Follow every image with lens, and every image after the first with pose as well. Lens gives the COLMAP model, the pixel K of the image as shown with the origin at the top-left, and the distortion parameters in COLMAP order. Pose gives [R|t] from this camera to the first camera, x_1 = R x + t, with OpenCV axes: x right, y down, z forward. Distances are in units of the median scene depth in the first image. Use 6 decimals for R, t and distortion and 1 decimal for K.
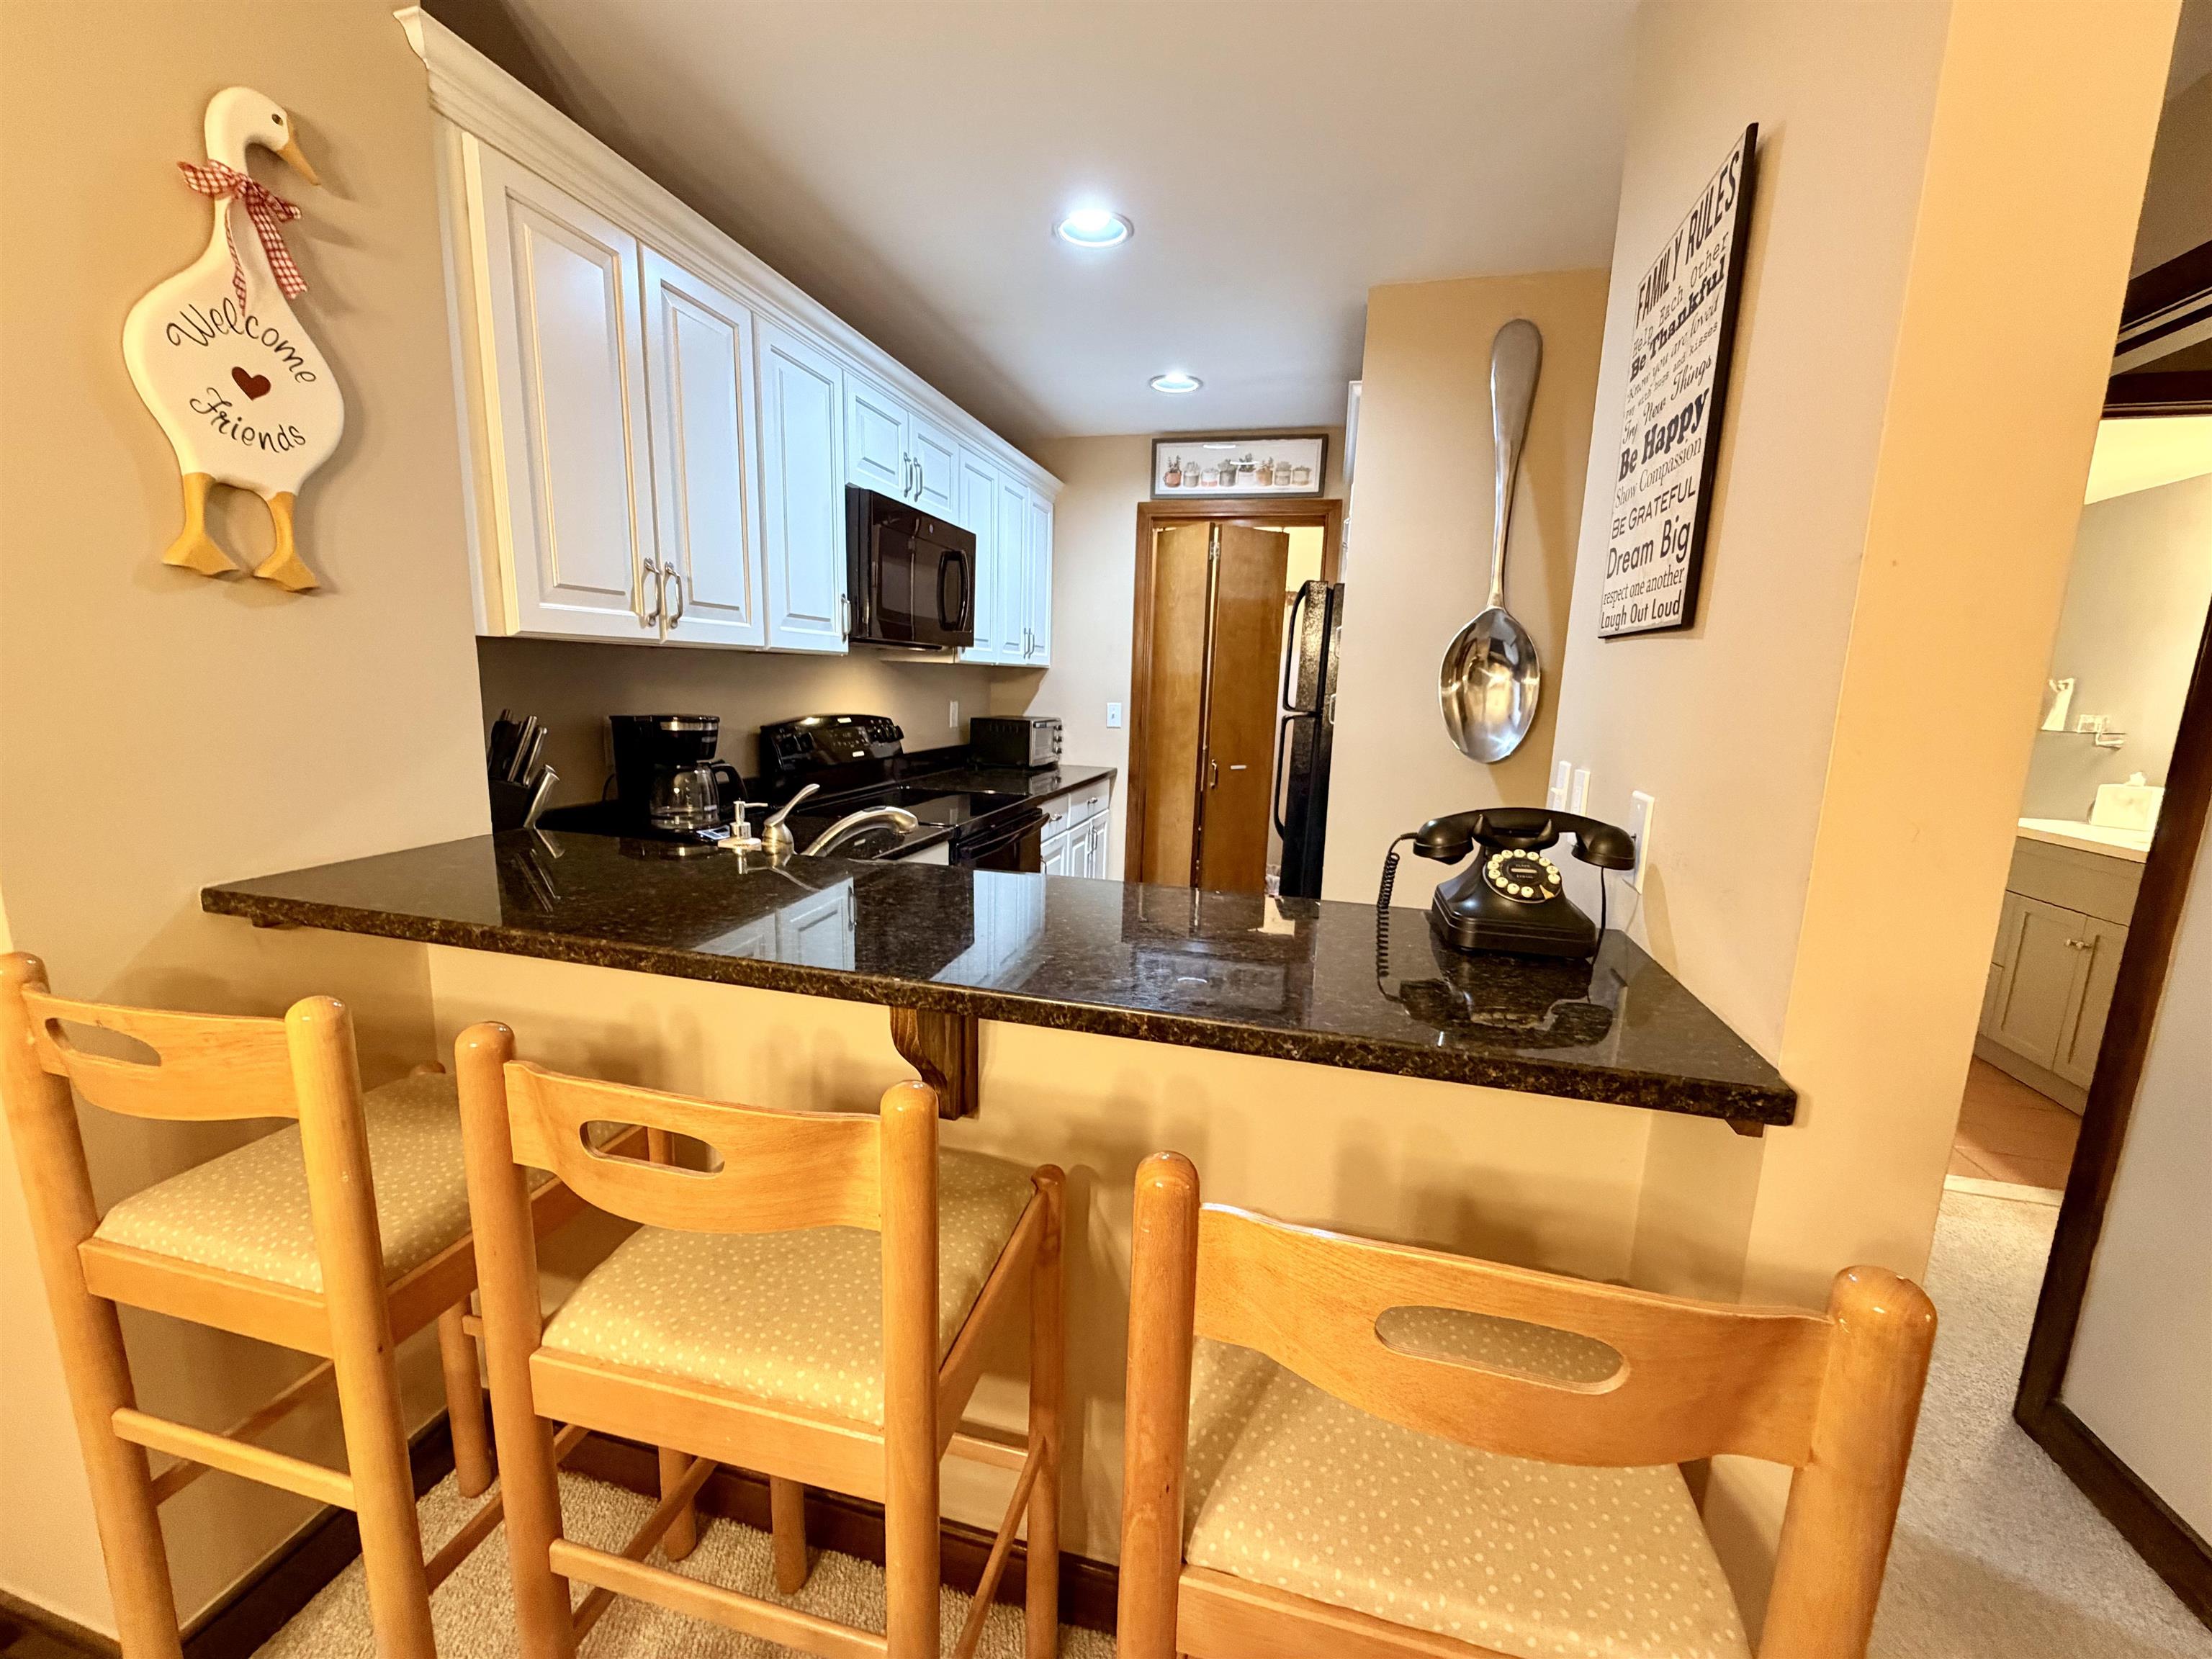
lens RADIAL K [[878.7, 0, 1100.2], [0, 878.7, 831.9], [0, 0, 1]] dist [-0.001545, -0.000043]
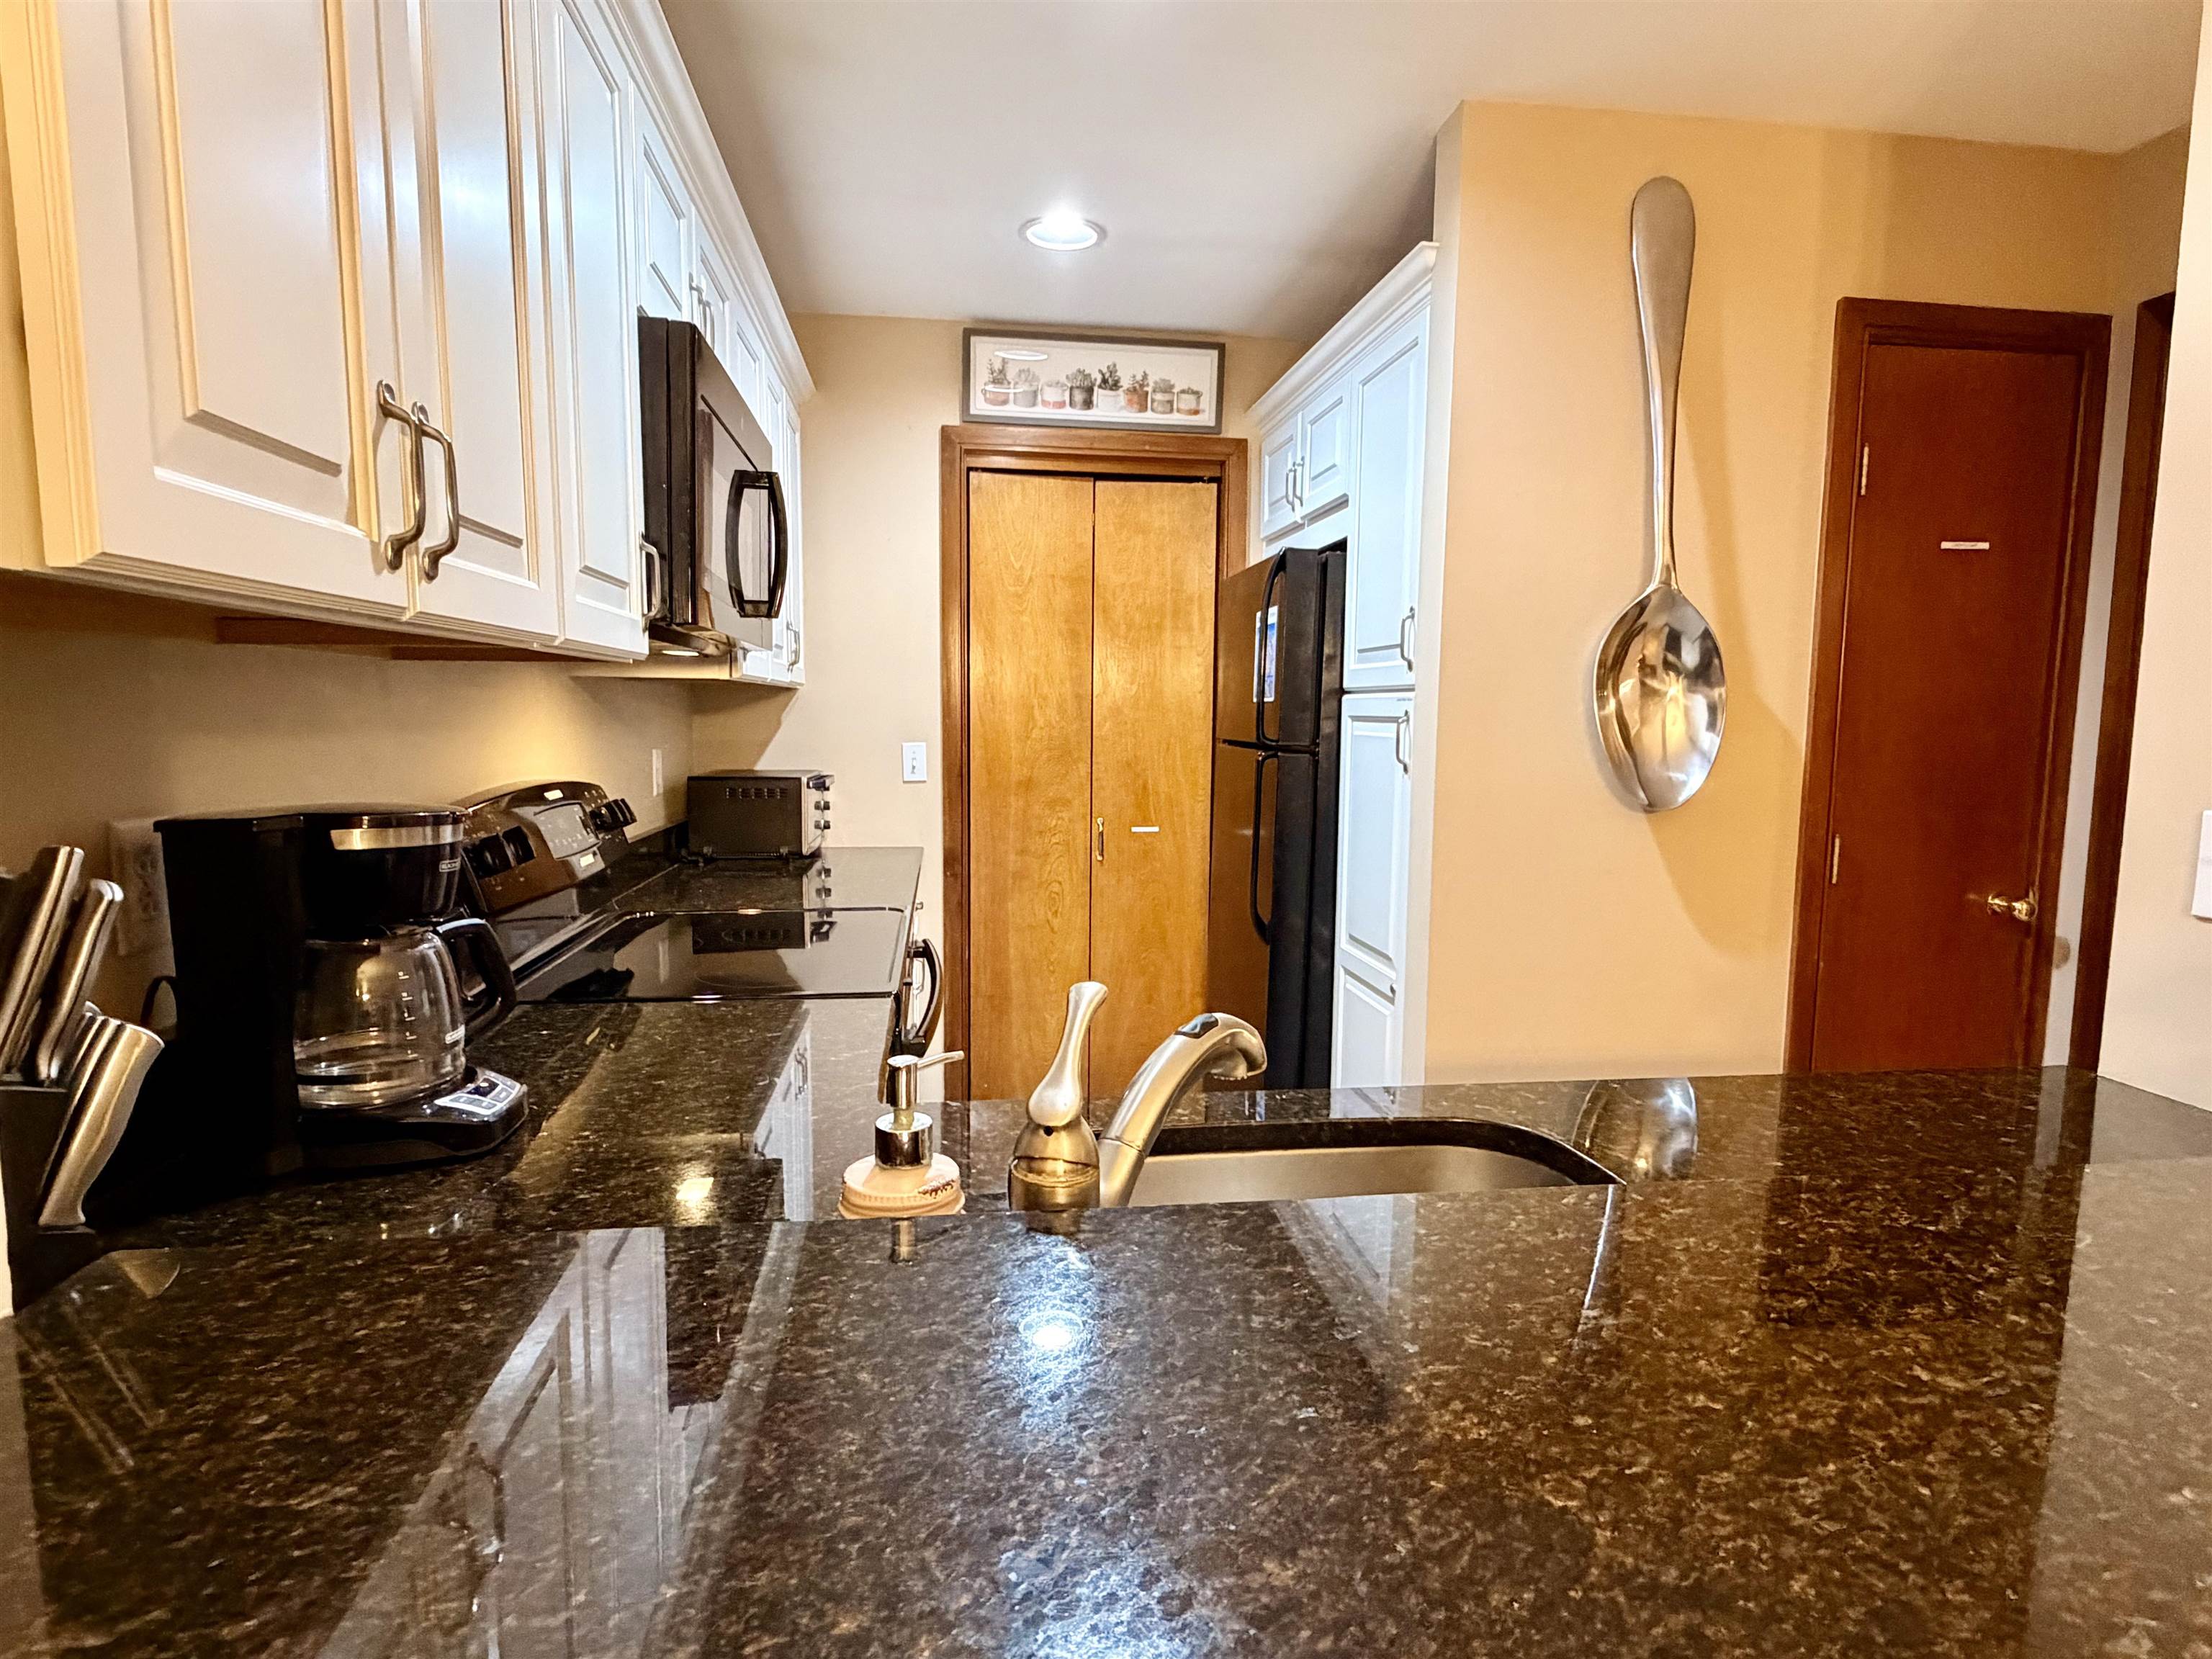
lens RADIAL K [[1188.9, 0, 1106.0], [0, 1188.9, 829.5], [0, 0, 1]] dist [0.001176, -0.000412]
pose [[0.926440, -0.058276, 0.371905, -0.262610], [0.083019, 0.995250, -0.050853, -0.049547], [-0.367175, 0.077987, 0.926877, 0.276352]]
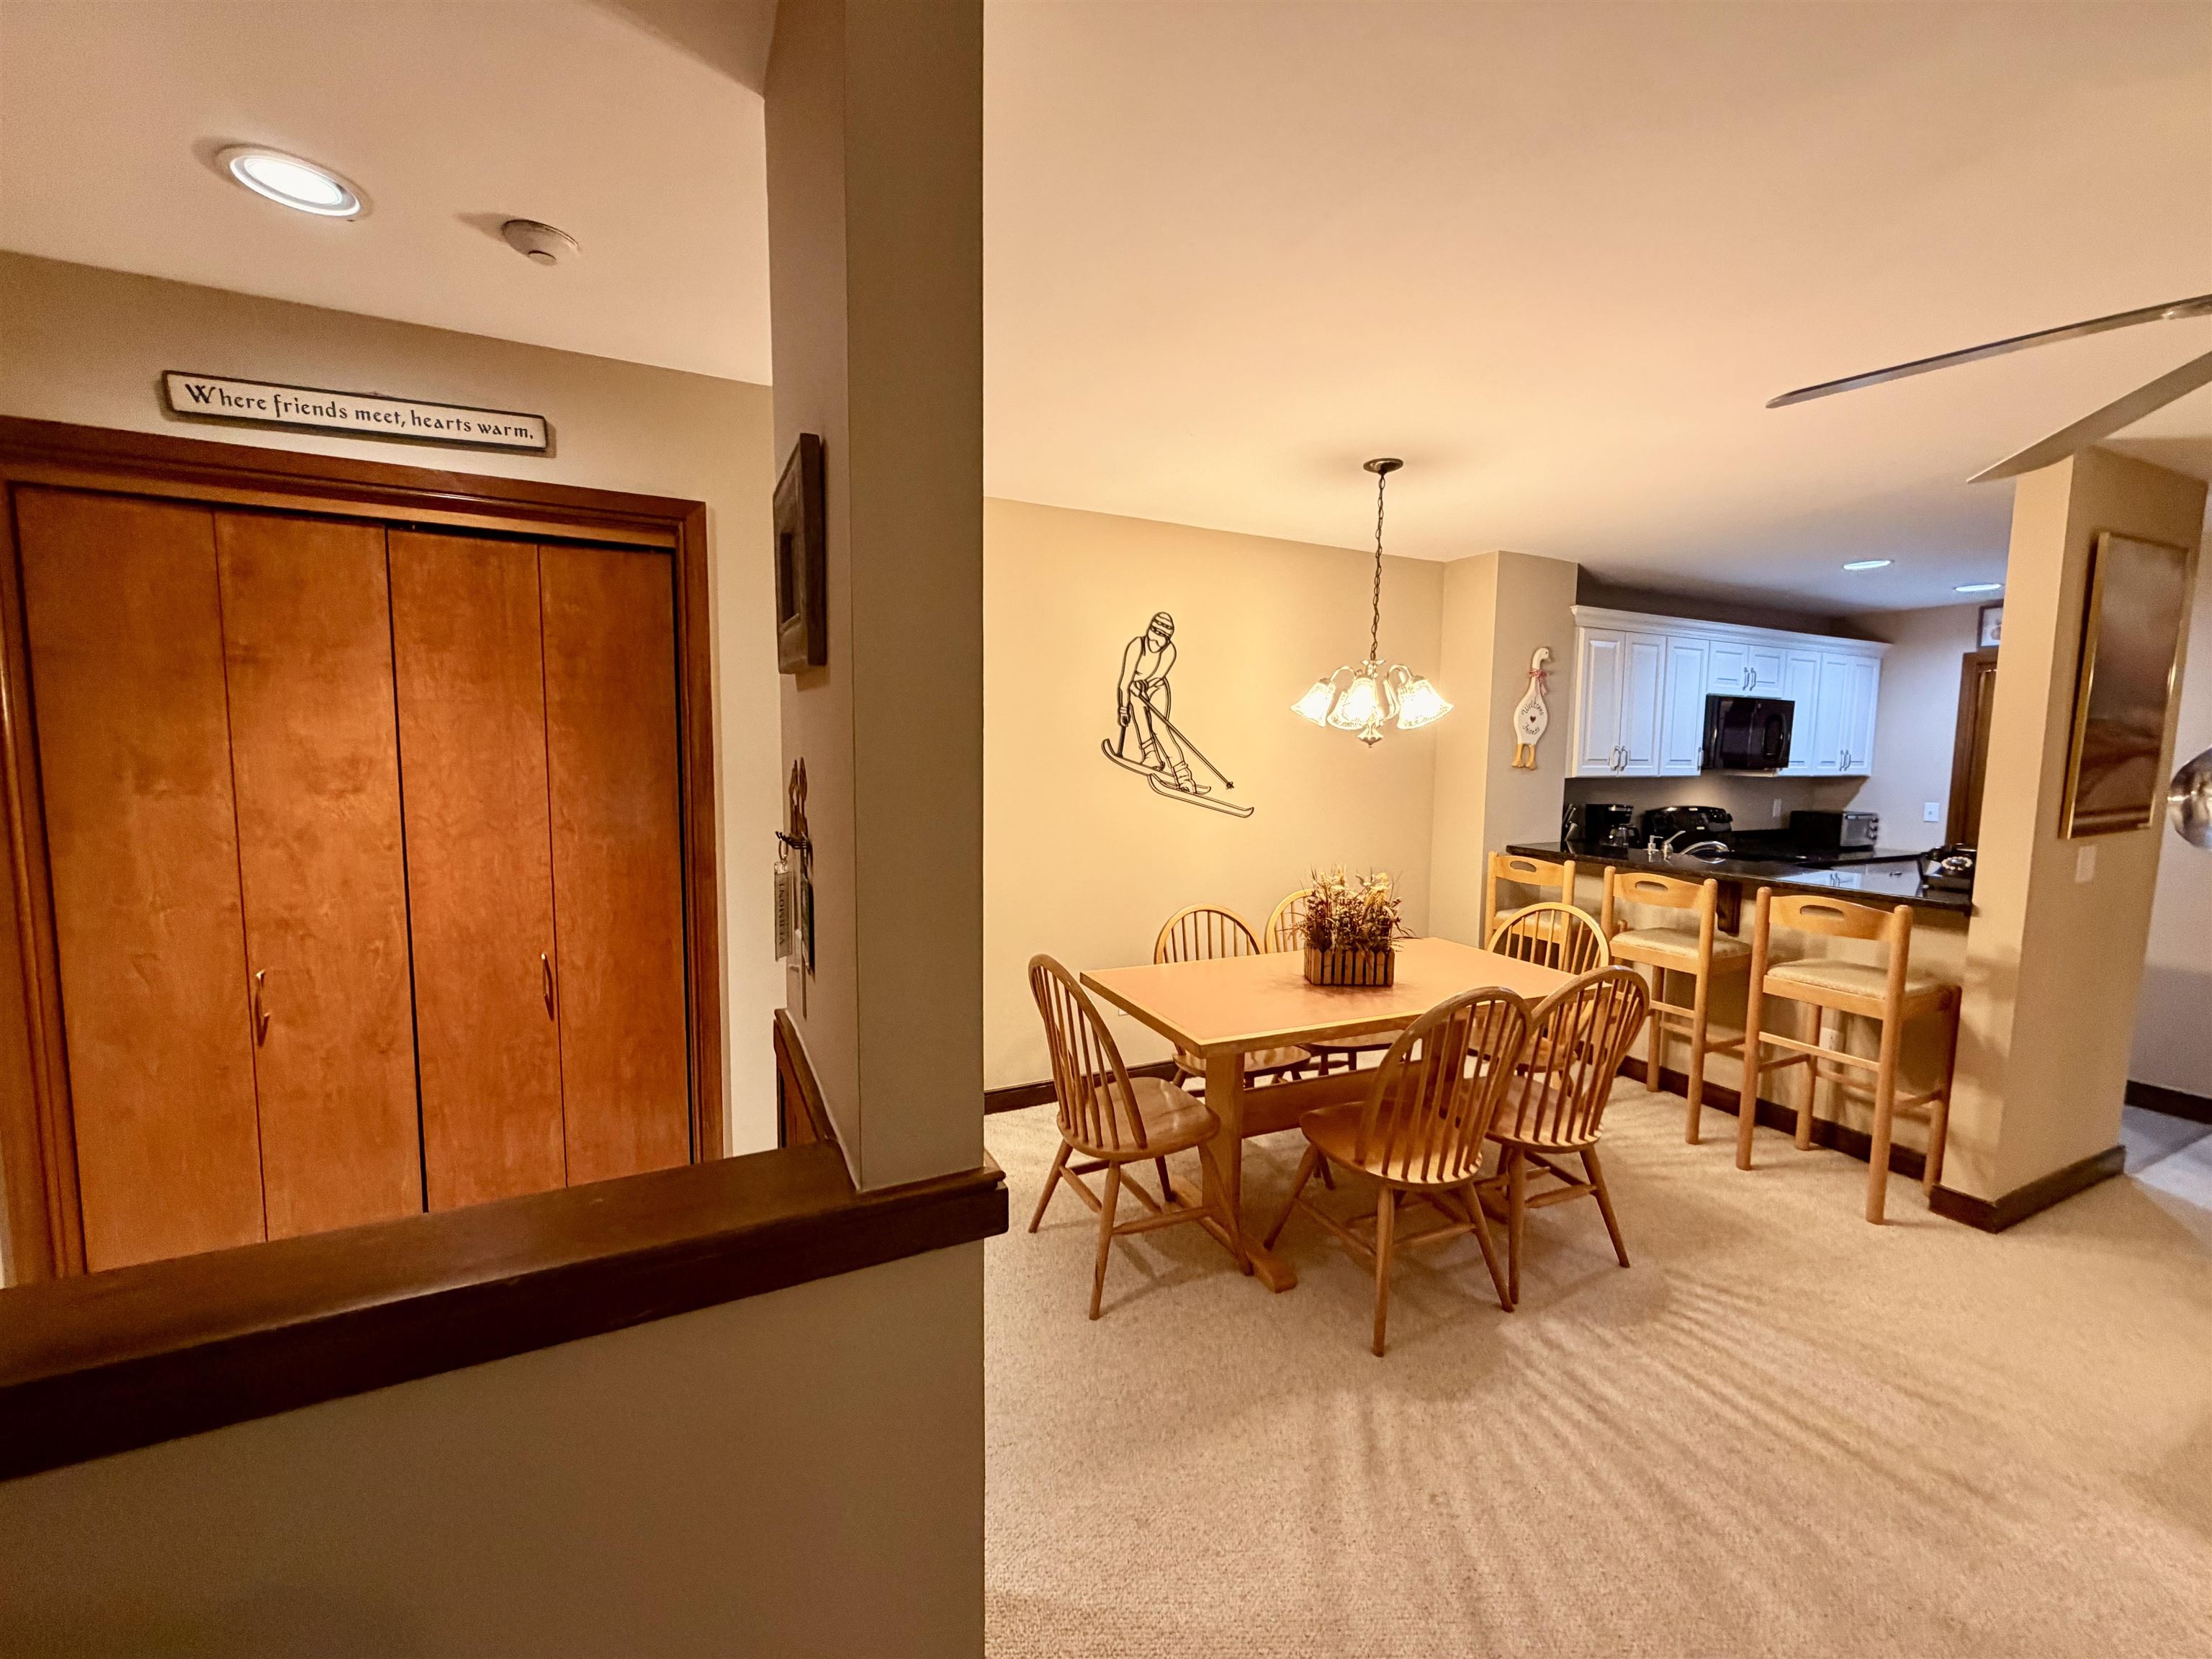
lens RADIAL K [[860.1, 0, 1106.0], [0, 860.1, 829.5], [0, 0, 1]] dist [-0.007378, -0.000058]
pose [[0.644521, 0.047048, -0.763137, 0.293603], [-0.123940, 0.991333, -0.043559, 0.148809], [0.754474, 0.122658, 0.644766, -1.103990]]
